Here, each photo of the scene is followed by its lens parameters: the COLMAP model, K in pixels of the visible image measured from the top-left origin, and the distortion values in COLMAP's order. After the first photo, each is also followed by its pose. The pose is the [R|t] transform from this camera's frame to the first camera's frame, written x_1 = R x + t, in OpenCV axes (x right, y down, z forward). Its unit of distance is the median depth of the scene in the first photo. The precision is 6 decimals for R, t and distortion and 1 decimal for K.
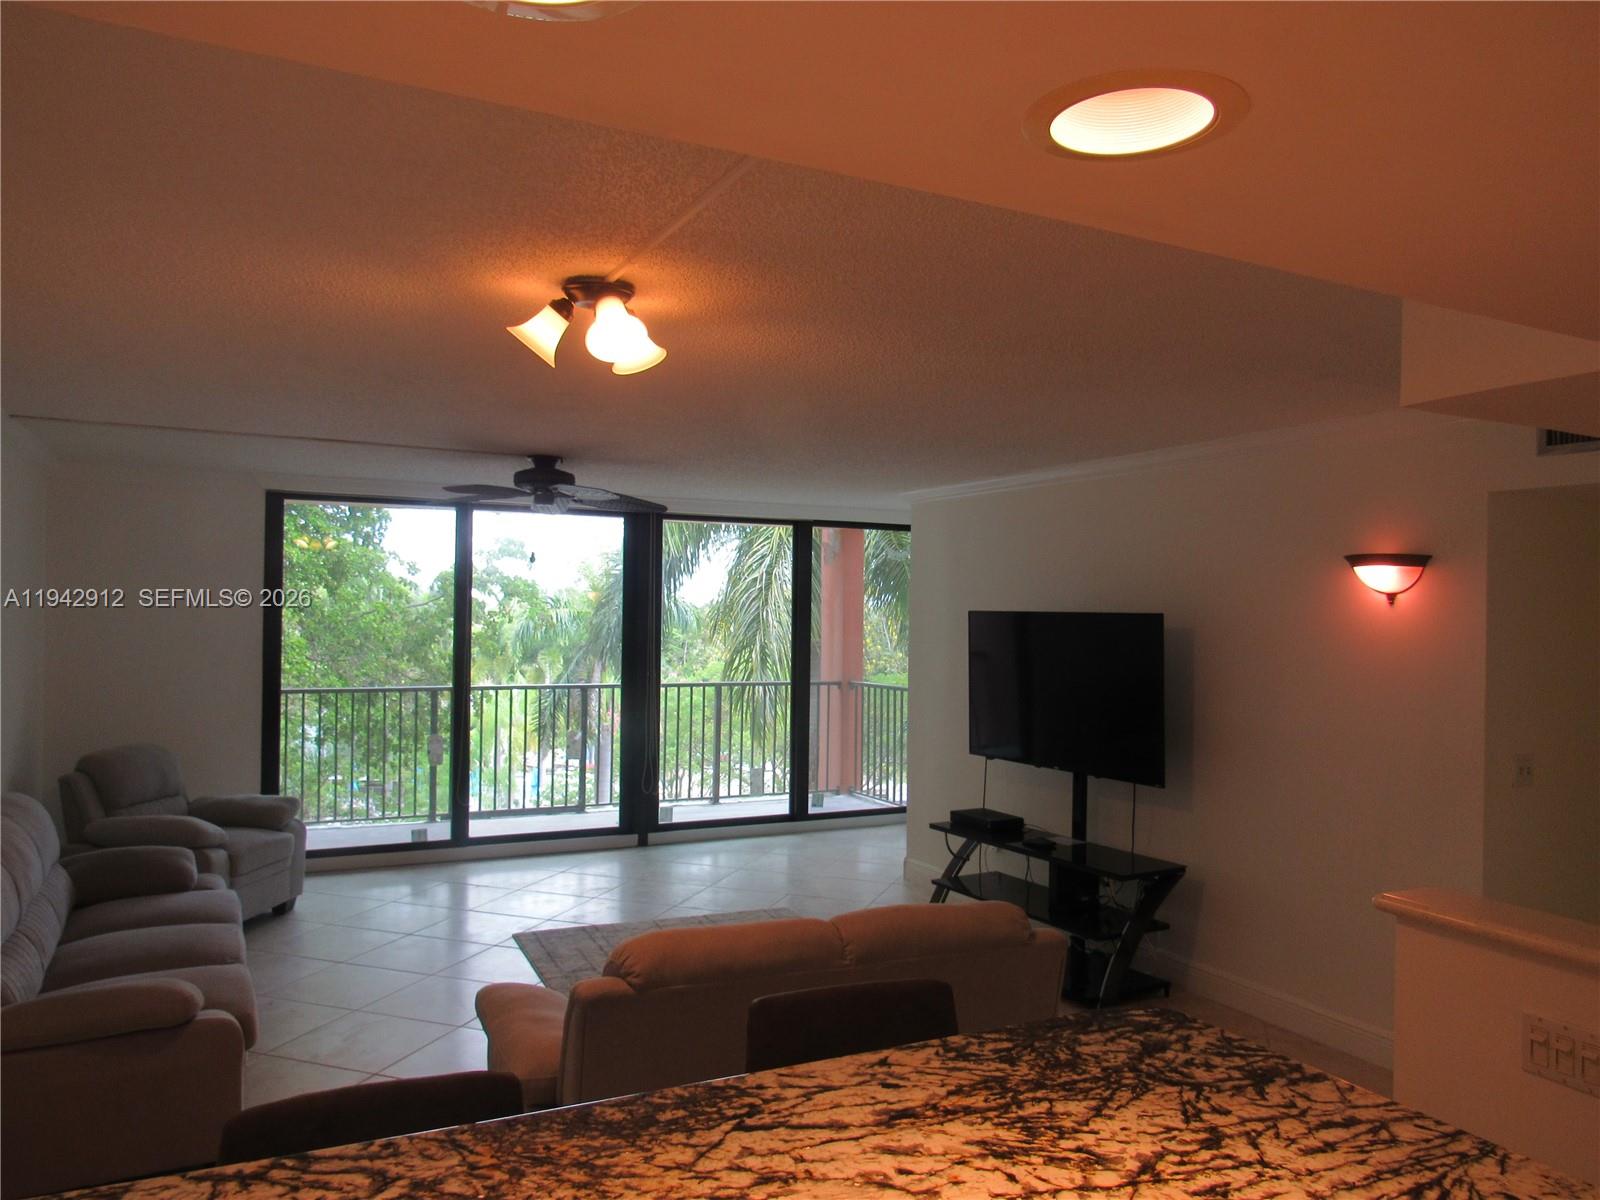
lens RADIAL K [[1144.8, 0, 804.6], [0, 1144.8, 602.7], [0, 0, 1]] dist [-0.029773, 0.006936]
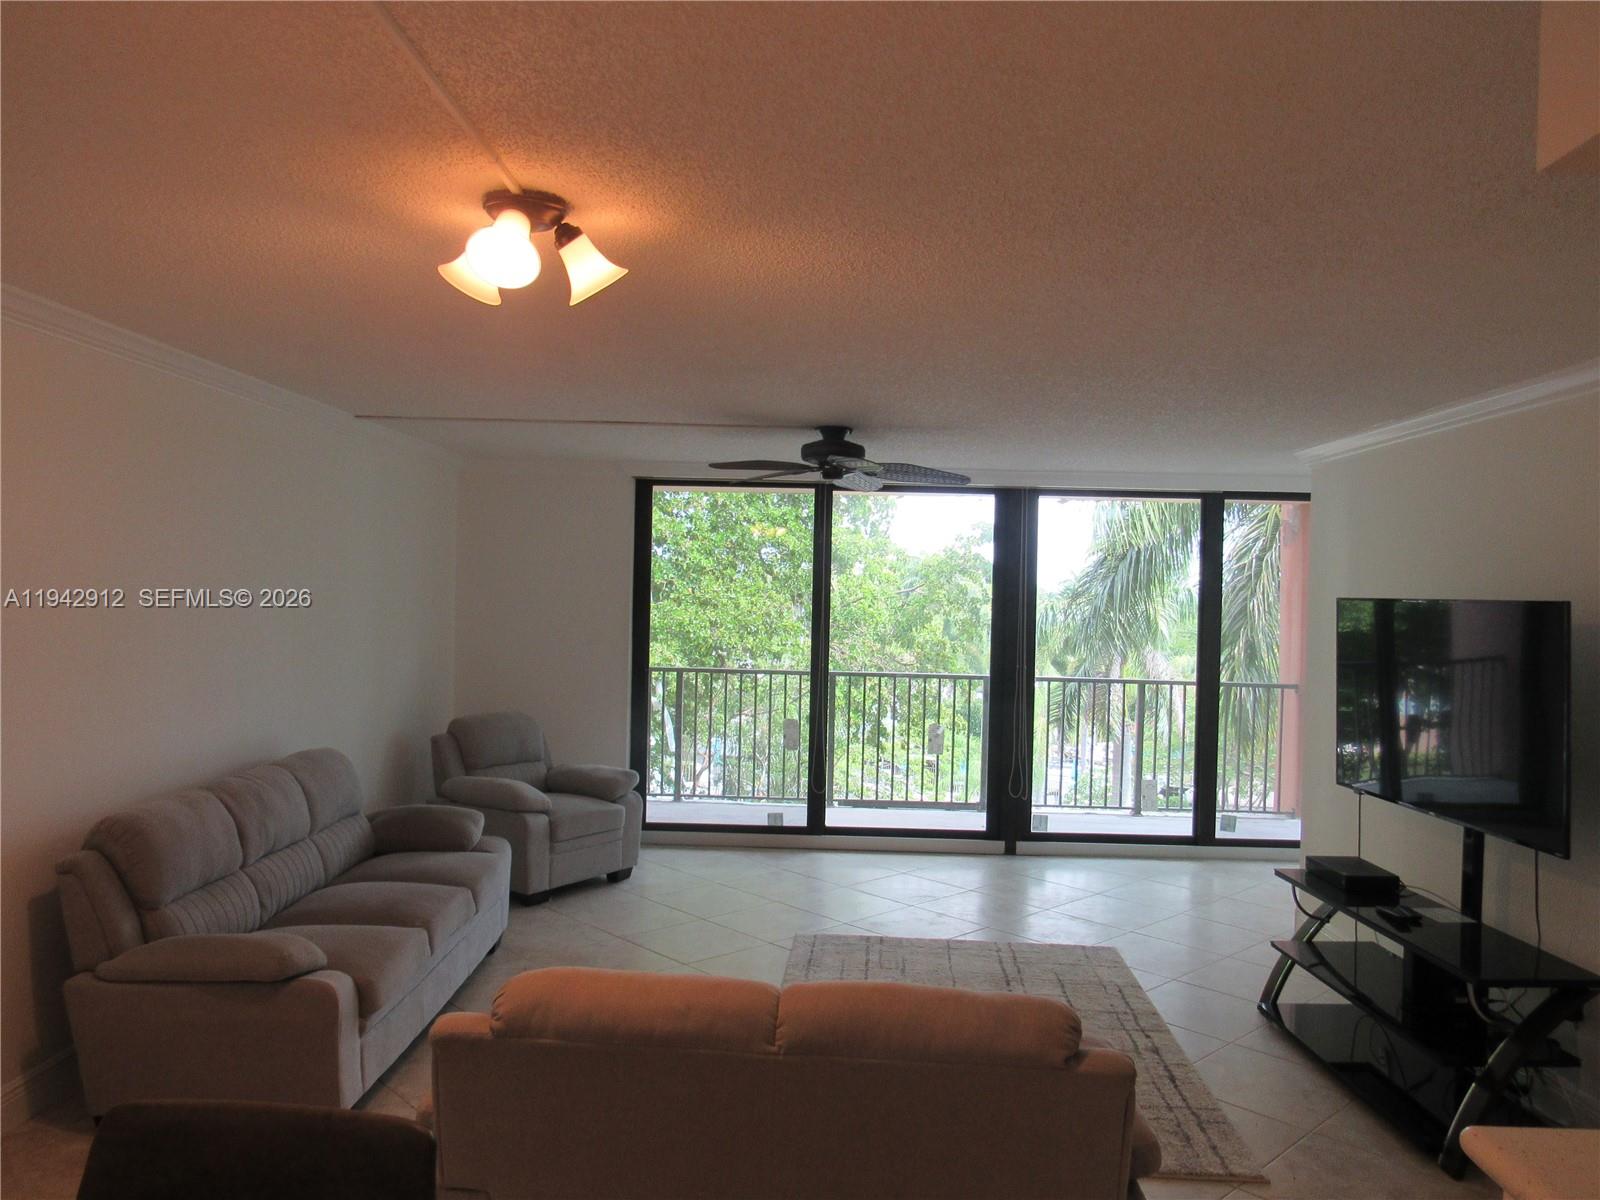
lens RADIAL K [[1144.8, 0, 804.6], [0, 1144.8, 602.7], [0, 0, 1]] dist [-0.029773, 0.006936]
pose [[0.880306, 0.012271, -0.474248, 0.165335], [-0.008148, 0.999909, 0.010748, 0.004131], [0.474337, -0.005597, 0.880326, 0.138959]]
